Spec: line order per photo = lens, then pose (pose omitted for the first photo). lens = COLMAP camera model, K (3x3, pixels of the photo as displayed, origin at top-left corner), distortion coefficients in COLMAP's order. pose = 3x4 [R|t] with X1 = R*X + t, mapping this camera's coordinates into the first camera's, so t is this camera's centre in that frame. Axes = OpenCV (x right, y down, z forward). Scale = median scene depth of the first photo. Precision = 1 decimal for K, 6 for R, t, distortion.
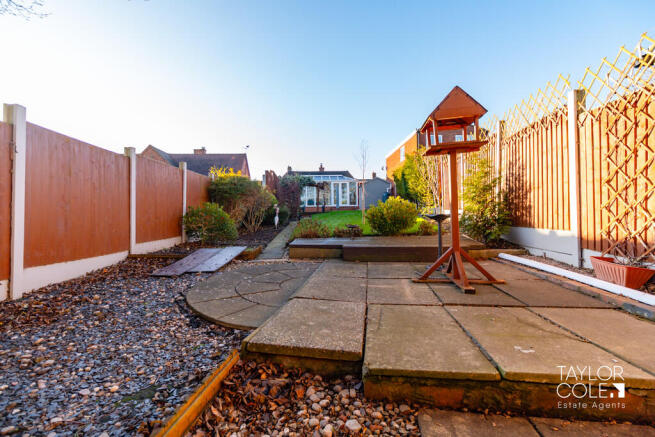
lens RADIAL K [[279.8, 0, 334.9], [0, 279.8, 216.8], [0, 0, 1]] dist [-0.001235, 0.000006]
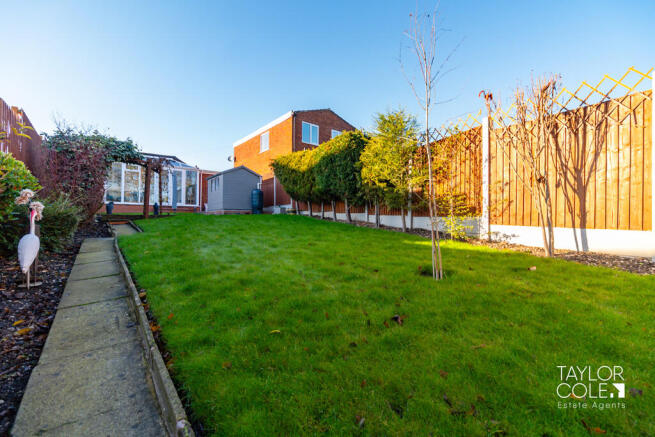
lens RADIAL K [[279.8, 0, 334.9], [0, 279.8, 216.8], [0, 0, 1]] dist [-0.001235, 0.000006]
pose [[0.811098, 0.022068, 0.584494, -0.049511], [-0.016992, 0.999755, -0.014166, -0.007799], [-0.584664, 0.001558, 0.811274, 0.235842]]
